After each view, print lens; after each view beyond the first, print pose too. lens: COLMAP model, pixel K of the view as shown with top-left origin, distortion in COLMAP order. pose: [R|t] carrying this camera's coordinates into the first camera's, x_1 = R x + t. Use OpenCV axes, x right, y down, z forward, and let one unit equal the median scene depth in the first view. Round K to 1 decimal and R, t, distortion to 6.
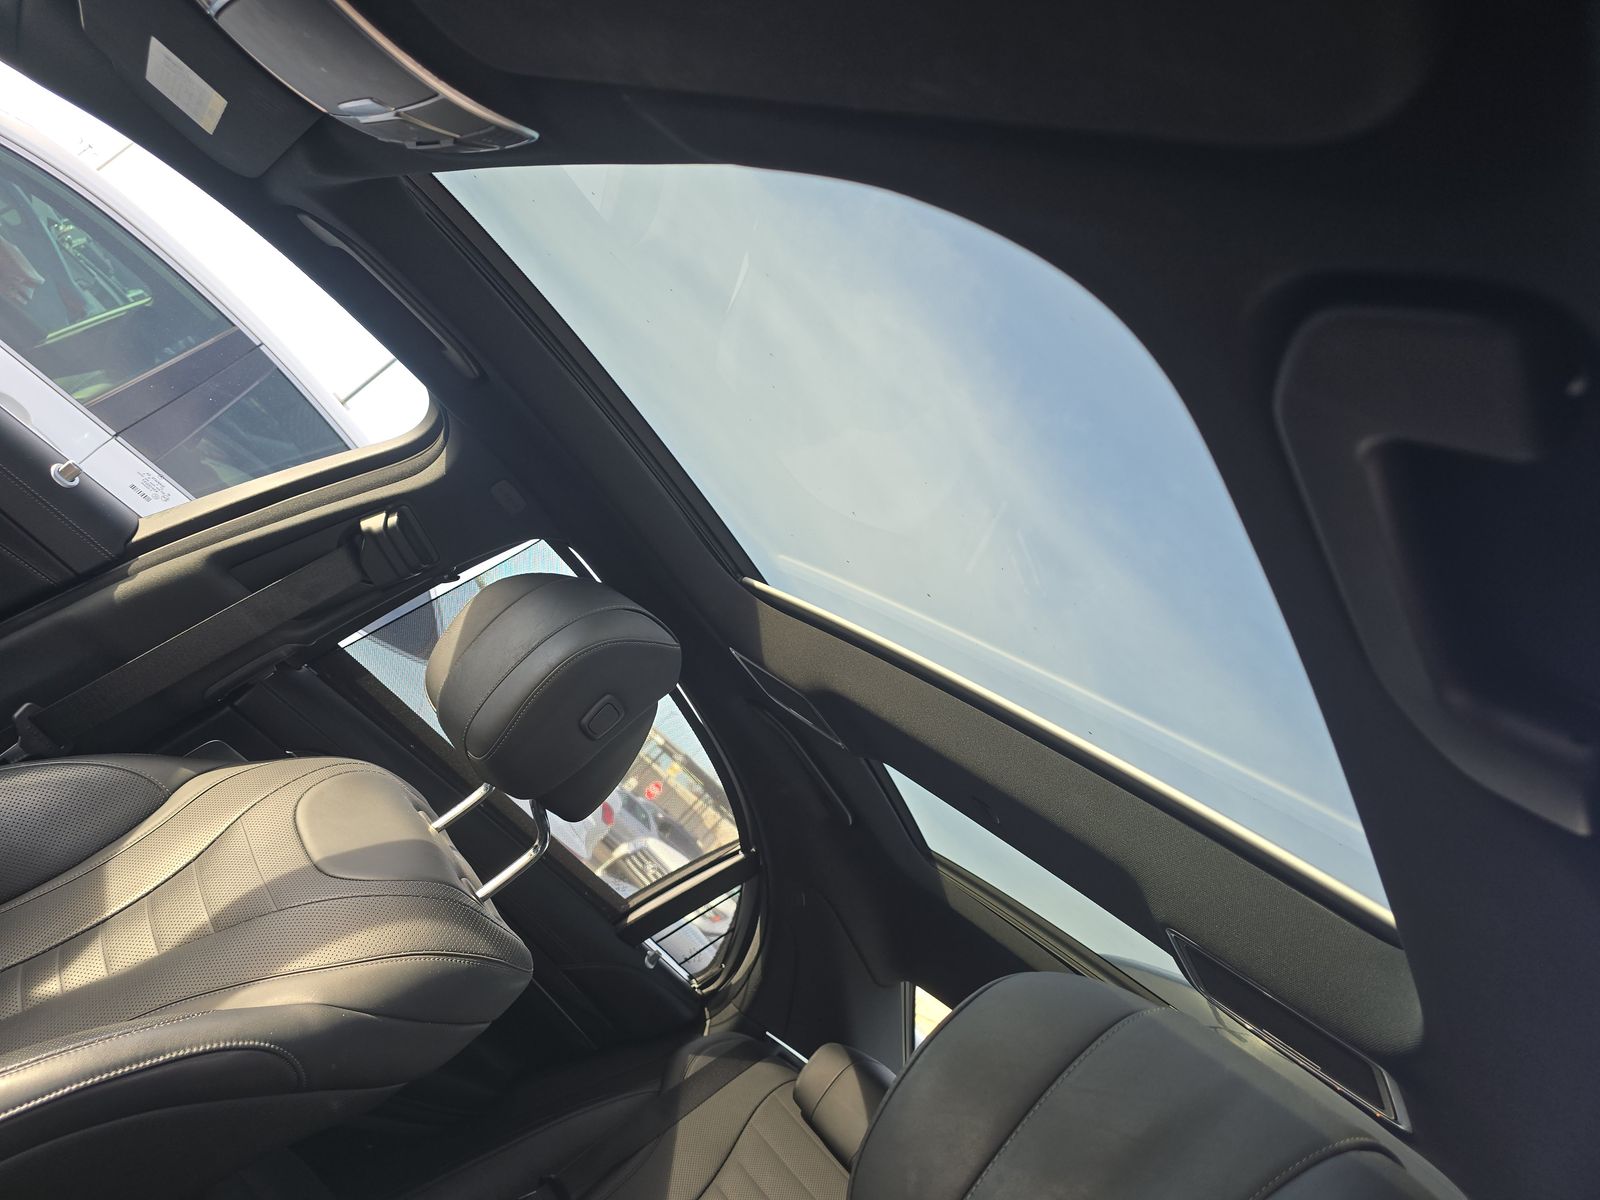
lens RADIAL K [[1130.0, 0, 803.4], [0, 1130.0, 603.6], [0, 0, 1]] dist [0.053038, -0.047369]
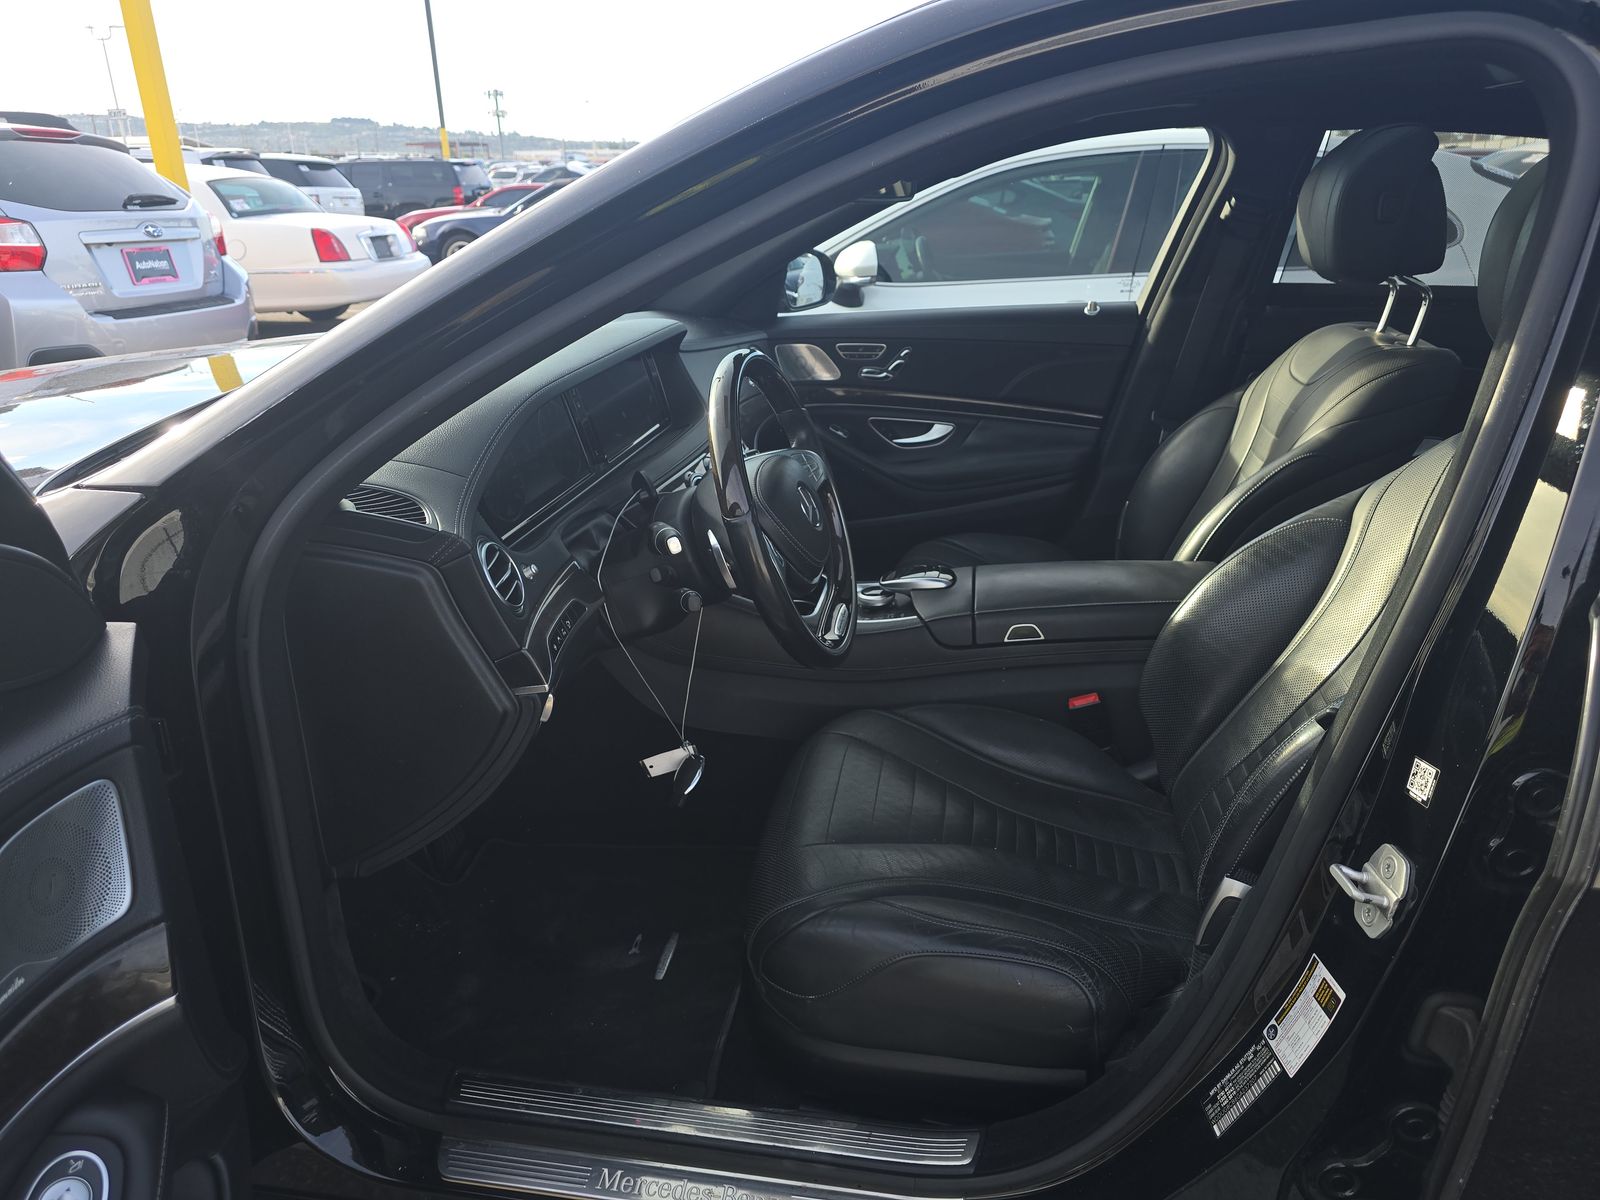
lens RADIAL K [[1130.0, 0, 803.4], [0, 1130.0, 603.6], [0, 0, 1]] dist [0.053038, -0.047369]
pose [[0.398680, -0.418961, -0.815798, 0.486144], [0.601532, 0.790928, -0.112220, 0.196288], [0.692253, -0.445988, 0.567346, -0.601205]]
